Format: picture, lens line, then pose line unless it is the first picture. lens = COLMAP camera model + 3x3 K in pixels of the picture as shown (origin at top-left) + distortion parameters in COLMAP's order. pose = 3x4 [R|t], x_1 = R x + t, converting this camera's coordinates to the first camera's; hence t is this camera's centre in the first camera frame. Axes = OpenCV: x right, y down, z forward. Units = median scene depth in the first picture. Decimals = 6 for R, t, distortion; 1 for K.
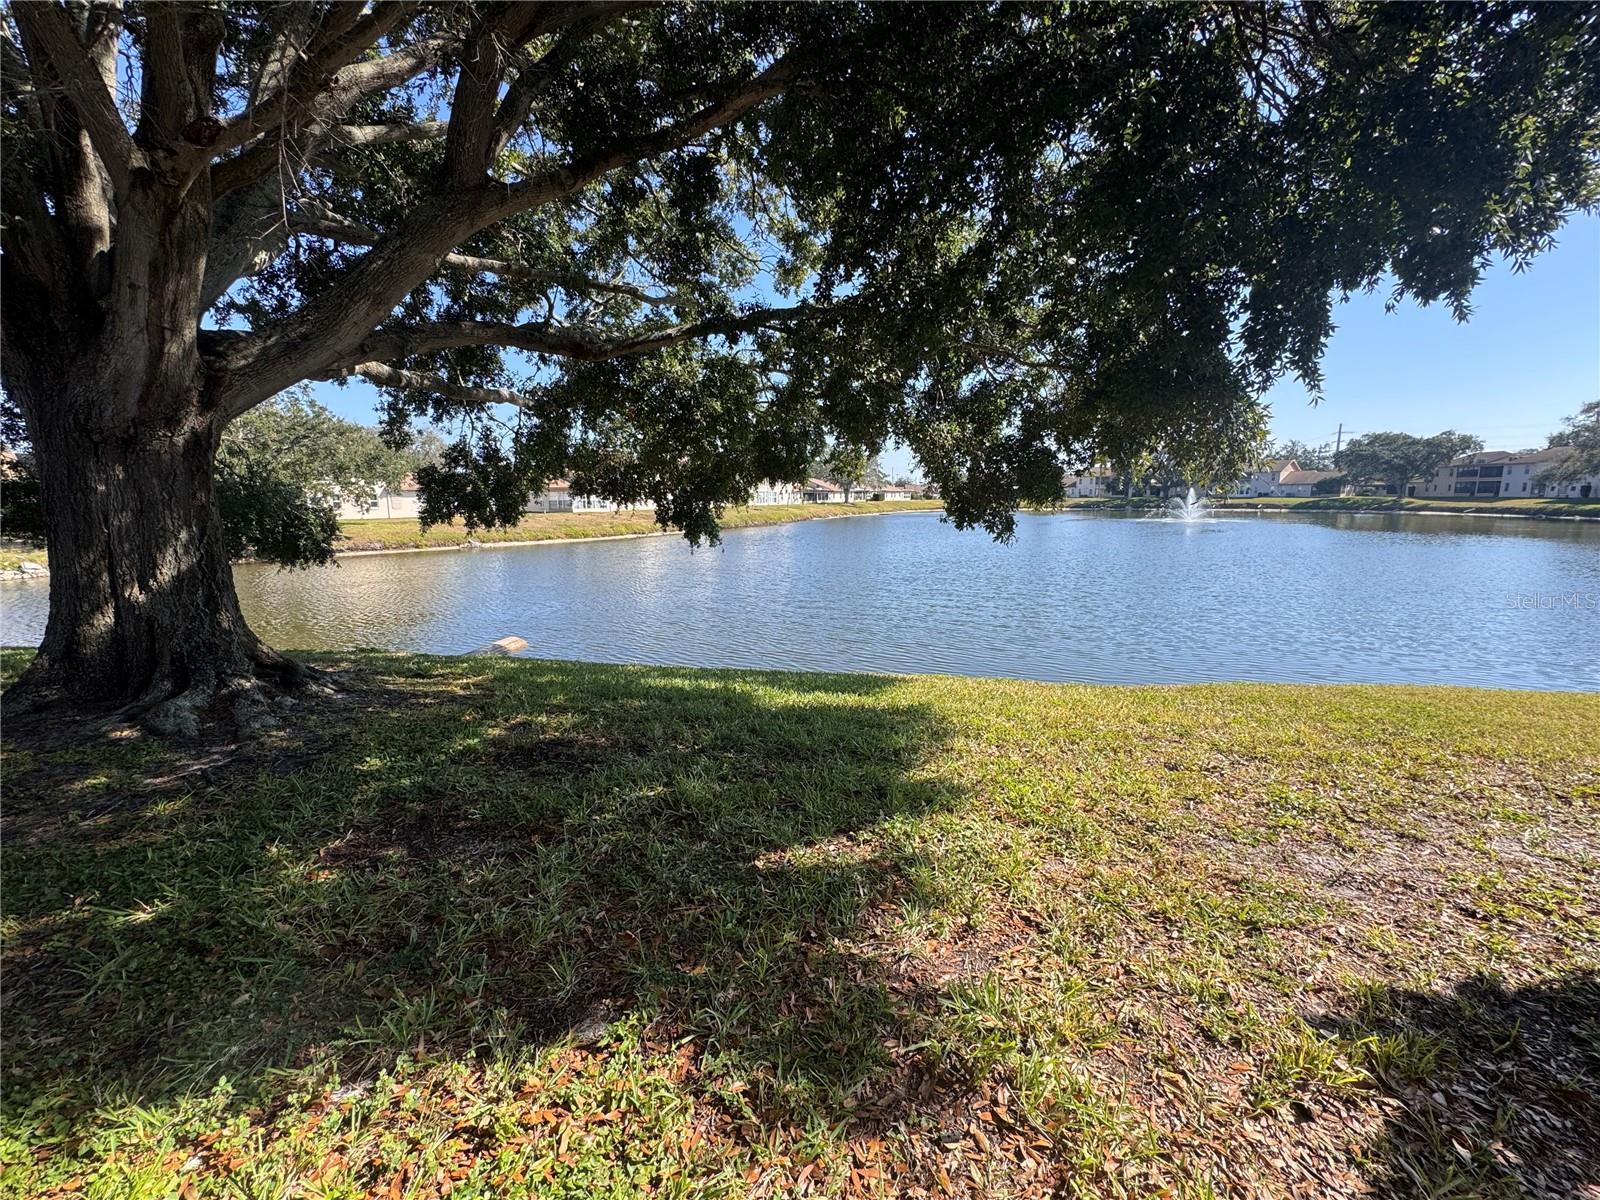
lens RADIAL K [[639.2, 0, 797.7], [0, 639.2, 596.3], [0, 0, 1]] dist [-0.001284, -0.000522]
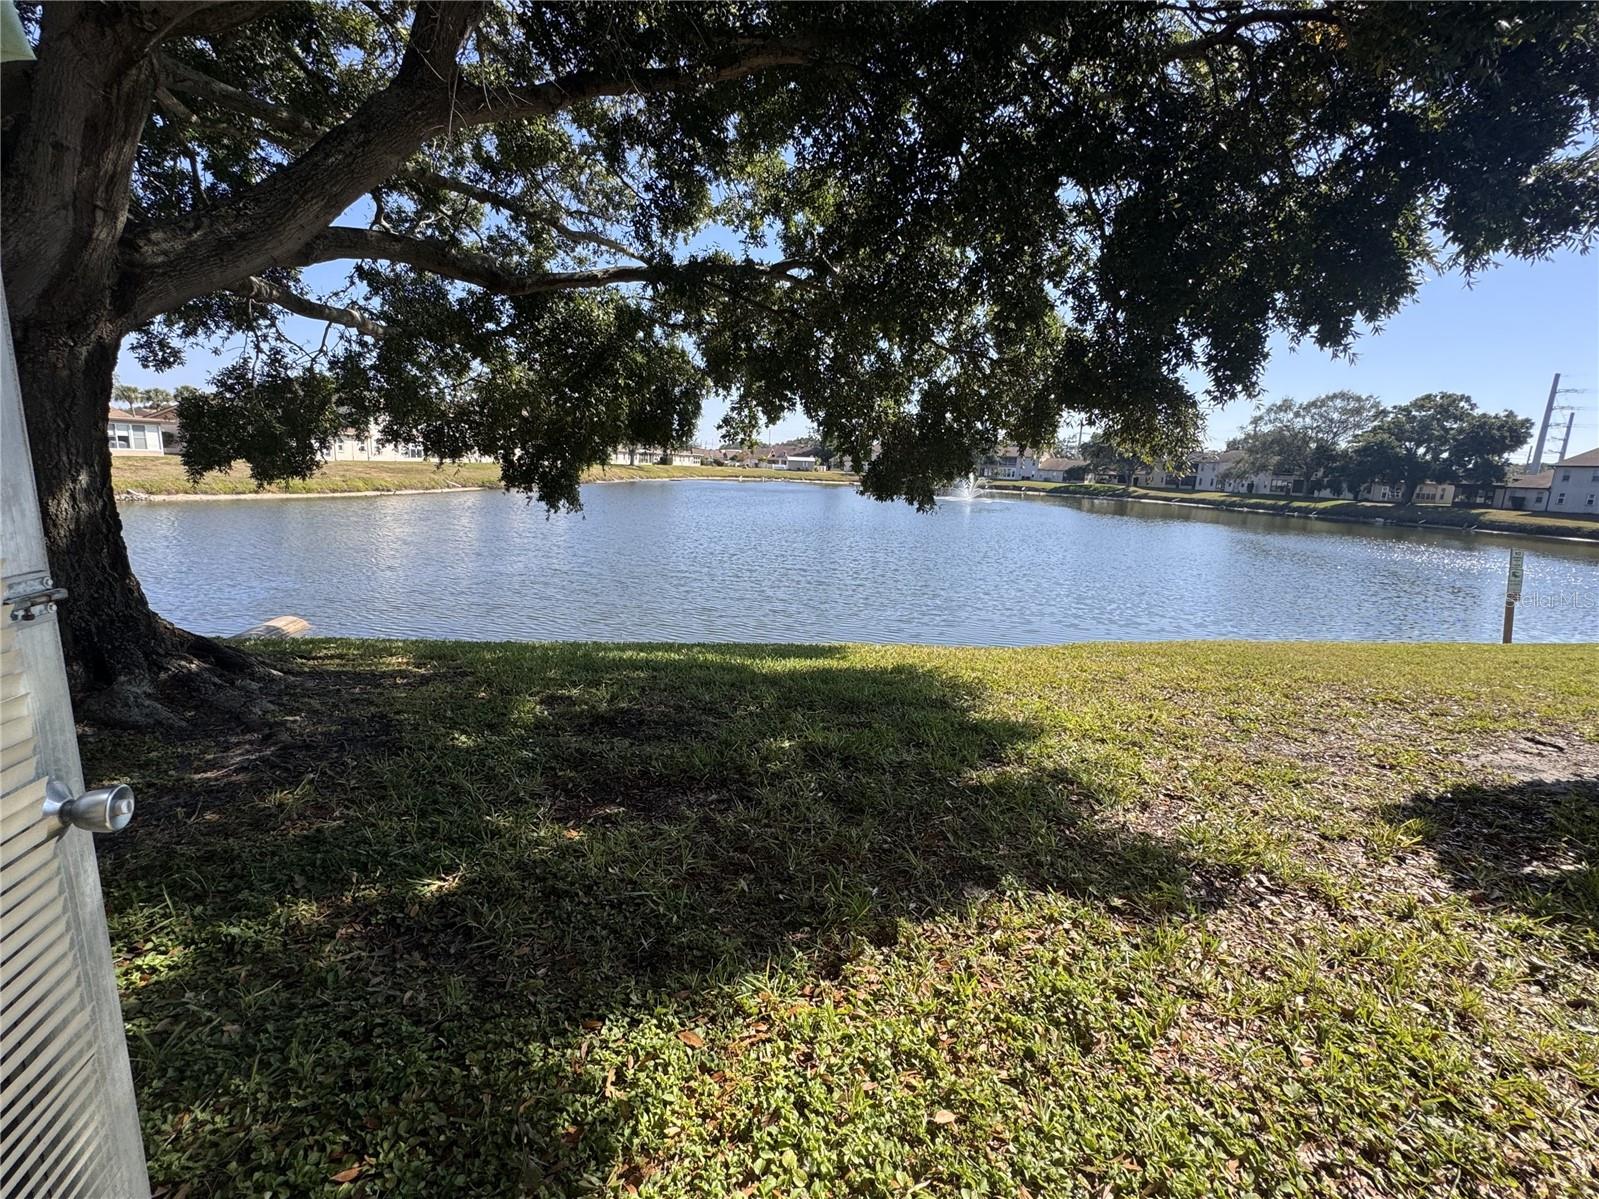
lens RADIAL K [[690.5, 0, 794.3], [0, 690.5, 604.2], [0, 0, 1]] dist [-0.001849, 0.000149]
pose [[0.949752, -0.009667, 0.312853, -0.121778], [-0.005770, 0.998812, 0.048378, 0.003525], [-0.312949, -0.047753, 0.948569, -0.019746]]
